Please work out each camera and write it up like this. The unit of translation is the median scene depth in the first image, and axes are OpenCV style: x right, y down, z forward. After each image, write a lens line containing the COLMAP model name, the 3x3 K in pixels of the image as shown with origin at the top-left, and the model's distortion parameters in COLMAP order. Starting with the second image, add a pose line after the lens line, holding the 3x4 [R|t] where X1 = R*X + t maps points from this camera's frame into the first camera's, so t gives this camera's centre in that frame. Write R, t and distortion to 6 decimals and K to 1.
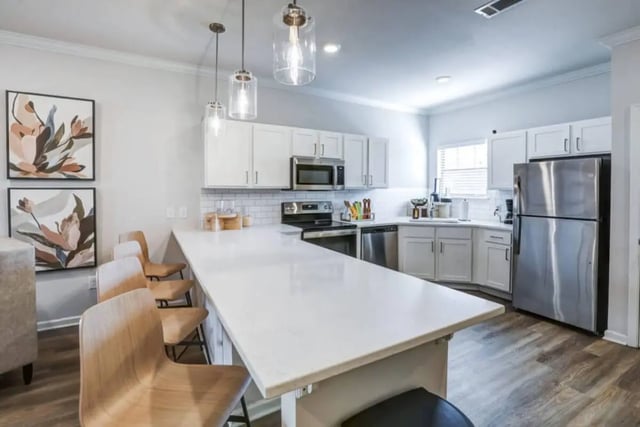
lens RADIAL K [[288.7, 0, 328.6], [0, 288.7, 194.5], [0, 0, 1]] dist [-0.003443, -0.001299]
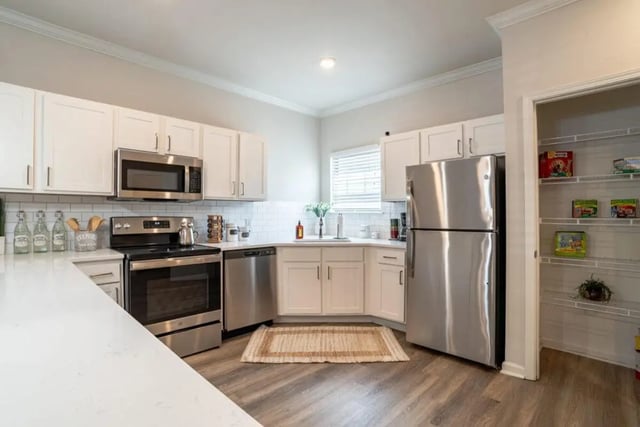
lens RADIAL K [[312.9, 0, 313.7], [0, 312.9, 212.1], [0, 0, 1]] dist [-0.041038, -0.000779]
pose [[0.965171, 0.000876, 0.261618, 0.138776], [0.004757, 0.999770, -0.020898, 0.036455], [-0.261576, 0.021415, 0.964945, 0.192017]]
